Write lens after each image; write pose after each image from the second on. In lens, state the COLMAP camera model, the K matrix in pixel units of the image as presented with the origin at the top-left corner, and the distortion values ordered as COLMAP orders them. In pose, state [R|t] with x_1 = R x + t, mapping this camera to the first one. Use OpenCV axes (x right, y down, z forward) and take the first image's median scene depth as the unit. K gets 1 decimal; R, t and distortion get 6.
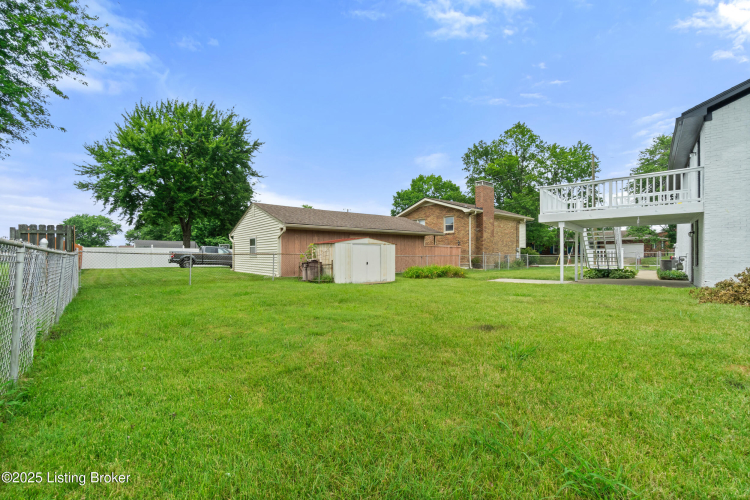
lens RADIAL K [[323.4, 0, 372.0], [0, 323.4, 253.3], [0, 0, 1]] dist [-0.000443, -0.000051]
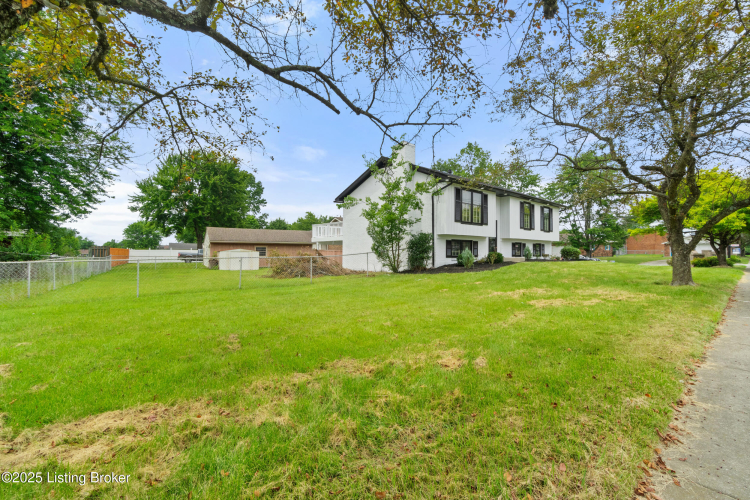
lens RADIAL K [[325.0, 0, 378.4], [0, 325.0, 240.2], [0, 0, 1]] dist [0.000626, 0.000208]
pose [[0.992830, -0.003033, -0.119497, 0.432687], [-0.000556, 0.999550, -0.029996, -0.014922], [0.119534, 0.029847, 0.992381, -0.378172]]
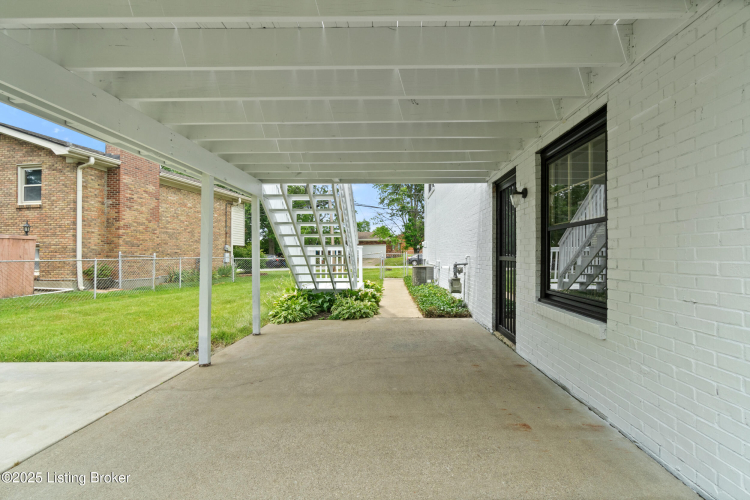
lens RADIAL K [[323.4, 0, 372.0], [0, 323.4, 253.3], [0, 0, 1]] dist [-0.000443, -0.000051]
pose [[0.789951, 0.002936, 0.613163, 0.247137], [-0.002370, 0.999996, -0.001734, -0.001606], [-0.613165, -0.000083, 0.789955, 0.303269]]
